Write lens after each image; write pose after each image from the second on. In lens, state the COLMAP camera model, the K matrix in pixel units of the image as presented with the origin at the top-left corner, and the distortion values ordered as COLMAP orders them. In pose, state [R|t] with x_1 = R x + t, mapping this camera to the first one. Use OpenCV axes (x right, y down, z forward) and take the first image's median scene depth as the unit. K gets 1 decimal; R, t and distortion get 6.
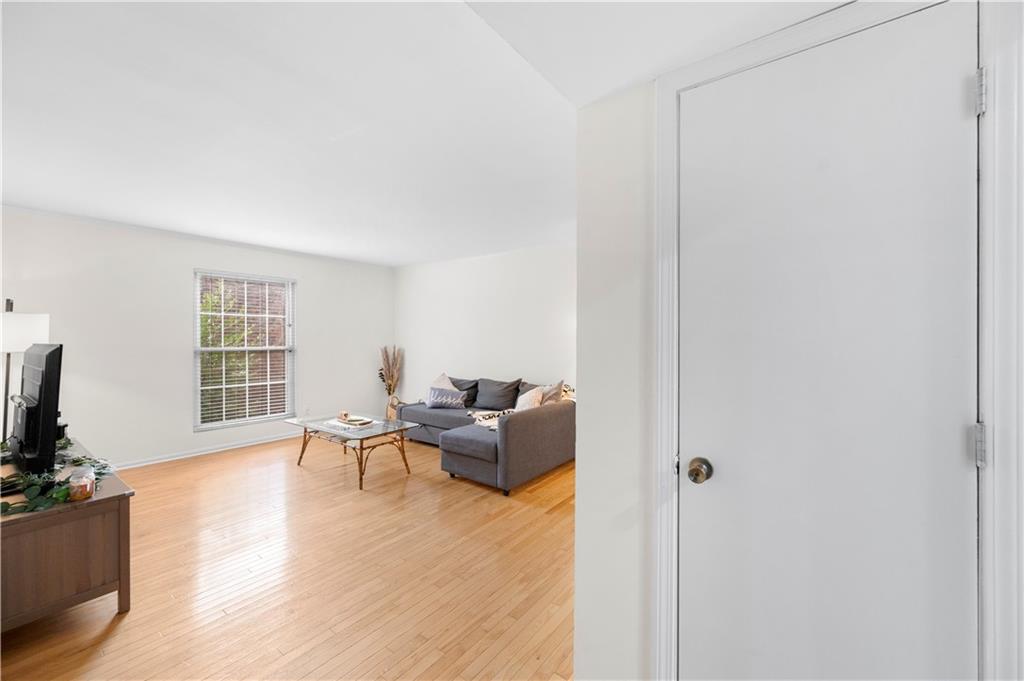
lens RADIAL K [[407.6, 0, 509.8], [0, 407.6, 340.9], [0, 0, 1]] dist [-0.000551, 0.000662]
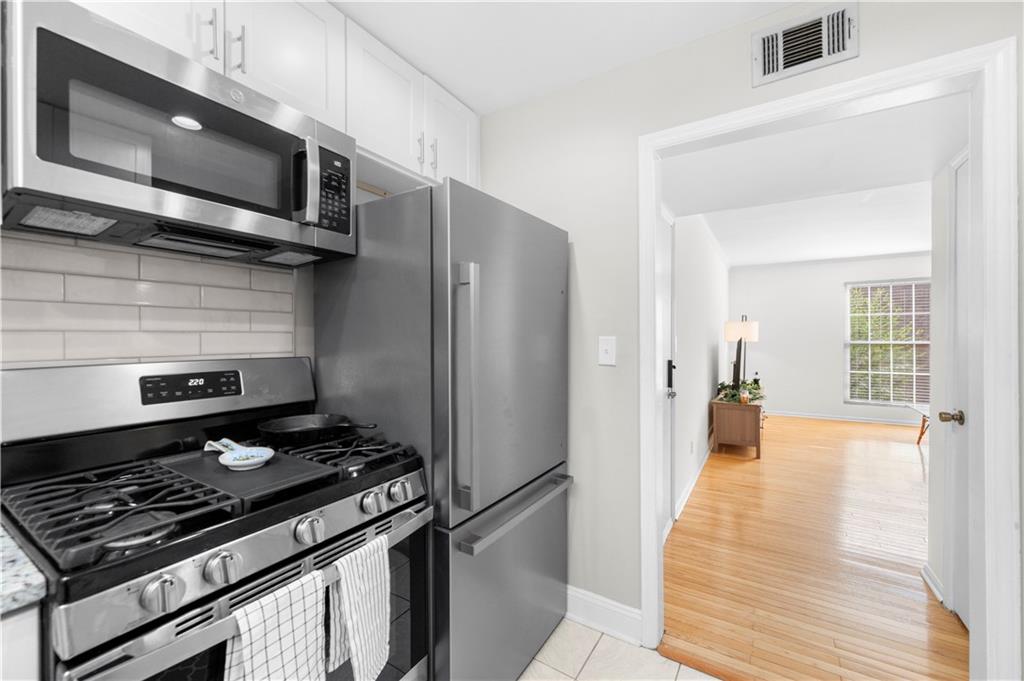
lens RADIAL K [[407.6, 0, 517.9], [0, 407.6, 341.6], [0, 0, 1]] dist [-0.000551, 0.000662]
pose [[0.103969, 0.009154, -0.994538, 0.444304], [-0.000035, 0.999958, 0.009200, 0.005726], [0.994581, -0.000921, 0.103965, -0.209565]]
